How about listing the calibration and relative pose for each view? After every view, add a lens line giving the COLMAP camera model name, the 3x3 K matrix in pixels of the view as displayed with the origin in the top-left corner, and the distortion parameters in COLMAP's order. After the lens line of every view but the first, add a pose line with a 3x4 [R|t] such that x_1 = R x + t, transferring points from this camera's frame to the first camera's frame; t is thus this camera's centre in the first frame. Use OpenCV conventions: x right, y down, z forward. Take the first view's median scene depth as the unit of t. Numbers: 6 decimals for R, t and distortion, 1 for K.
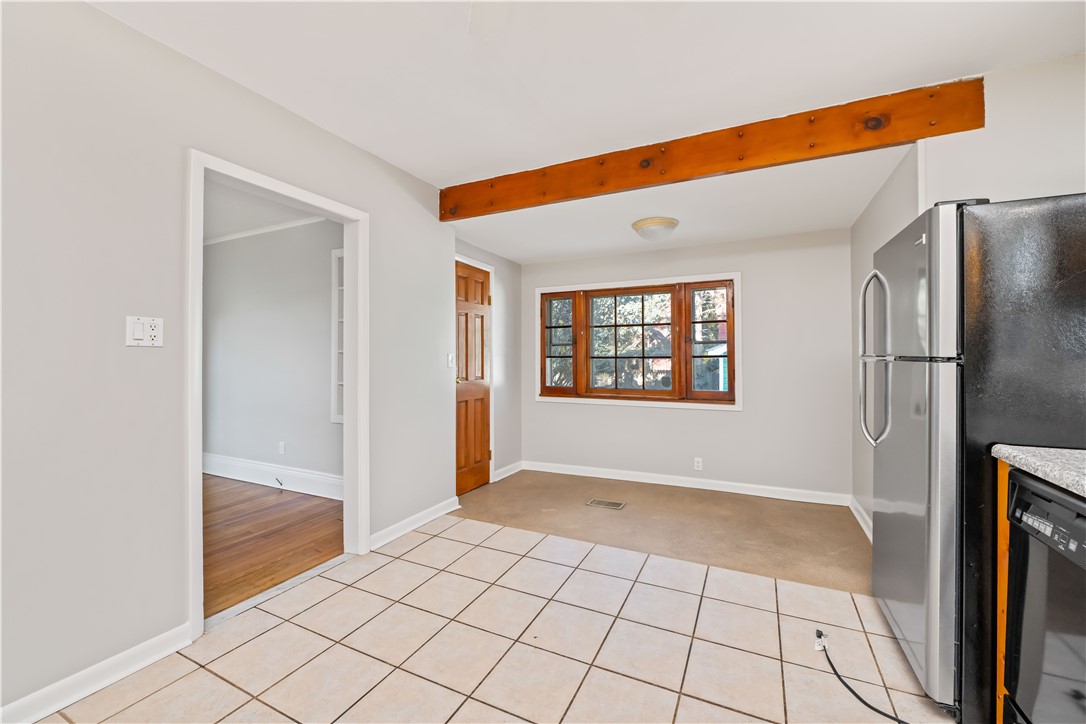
lens RADIAL K [[439.4, 0, 551.1], [0, 439.4, 352.5], [0, 0, 1]] dist [-0.010593, -0.000432]
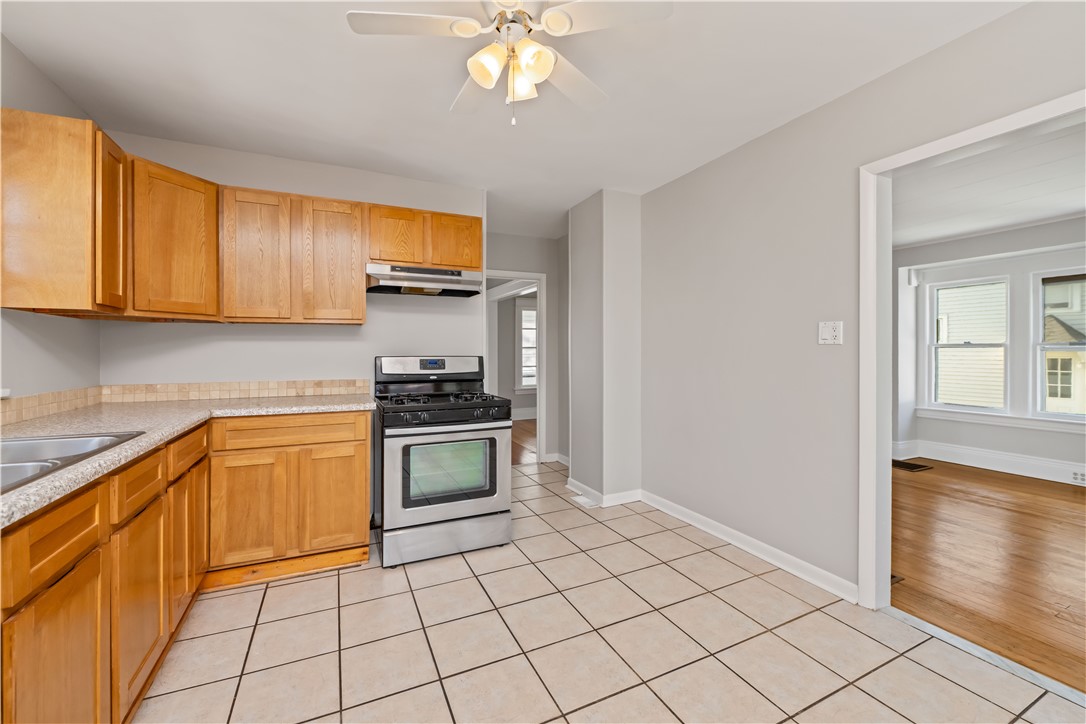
lens RADIAL K [[439.4, 0, 551.1], [0, 439.4, 352.5], [0, 0, 1]] dist [-0.010593, -0.000432]
pose [[-0.620917, 0.003063, -0.783871, 0.544195], [0.005305, 0.999986, -0.000294, 0.005506], [0.783859, -0.004341, -0.620924, 1.056455]]
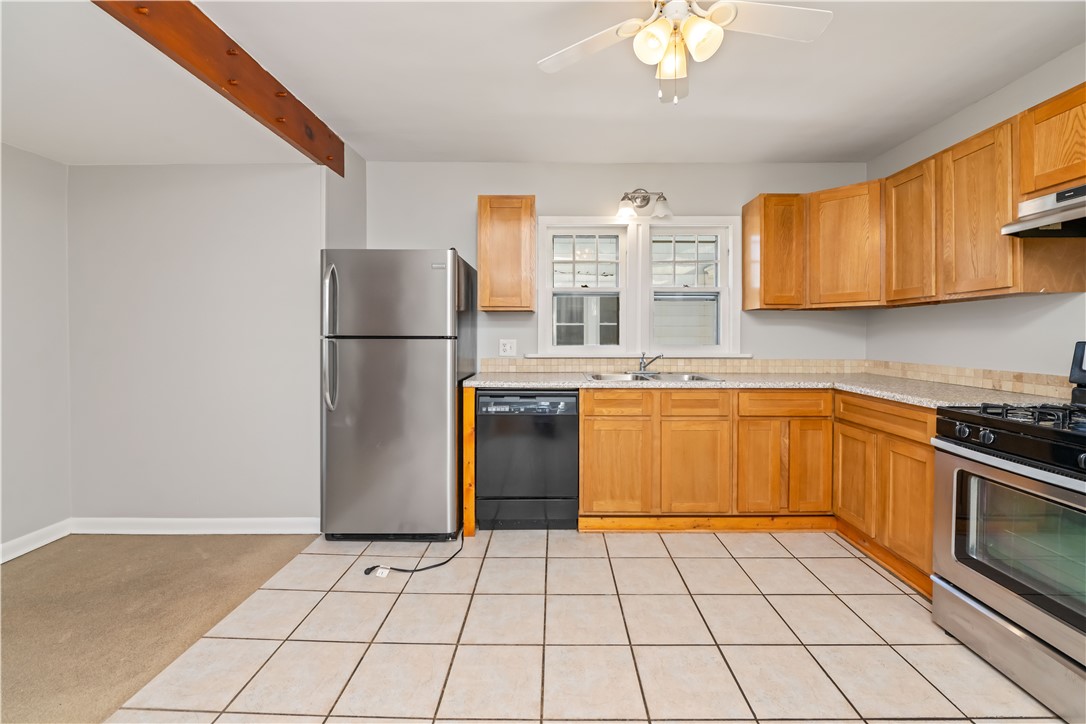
lens RADIAL K [[439.4, 0, 551.1], [0, 439.4, 352.5], [0, 0, 1]] dist [-0.010593, -0.000432]
pose [[-0.428932, -0.037661, 0.902552, -0.636082], [-0.004928, 0.999213, 0.039353, 0.007316], [-0.903324, 0.012432, -0.428780, 1.042313]]
